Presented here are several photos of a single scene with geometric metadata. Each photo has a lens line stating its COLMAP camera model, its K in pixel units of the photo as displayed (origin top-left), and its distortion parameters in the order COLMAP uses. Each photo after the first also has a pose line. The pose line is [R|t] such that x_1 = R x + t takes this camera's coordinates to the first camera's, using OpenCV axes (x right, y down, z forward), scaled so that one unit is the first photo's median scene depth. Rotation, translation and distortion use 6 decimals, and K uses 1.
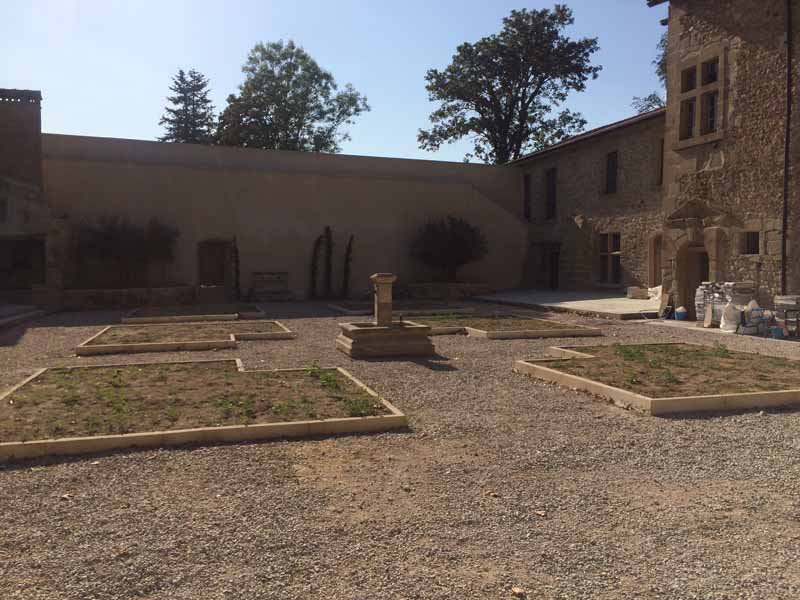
lens RADIAL K [[674.6, 0, 400.6], [0, 674.6, 301.2], [0, 0, 1]] dist [0.059567, -0.000526]
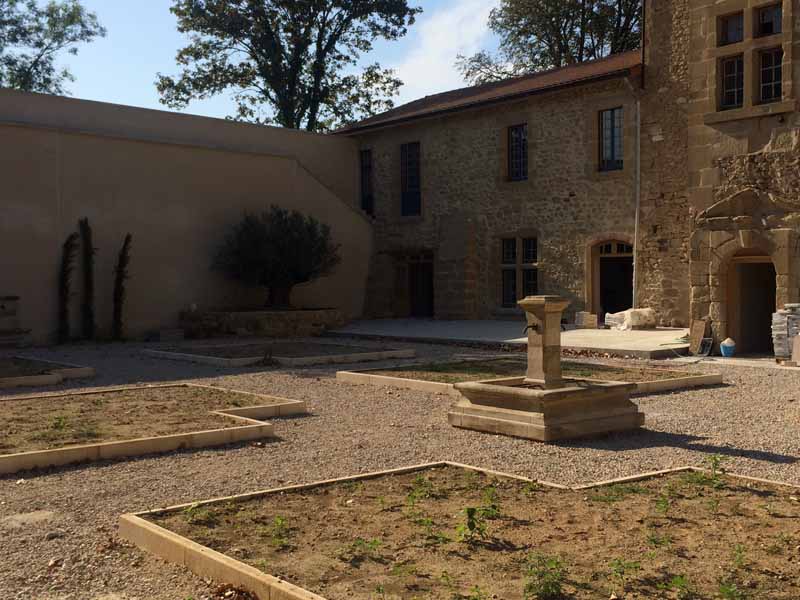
lens RADIAL K [[965.7, 0, 399.9], [0, 965.7, 297.8], [0, 0, 1]] dist [0.053573, 0.000000]
pose [[0.923797, -0.010157, 0.382748, -0.166606], [0.025243, 0.999089, -0.034411, -0.004528], [-0.382049, 0.041451, 0.923212, 0.098784]]
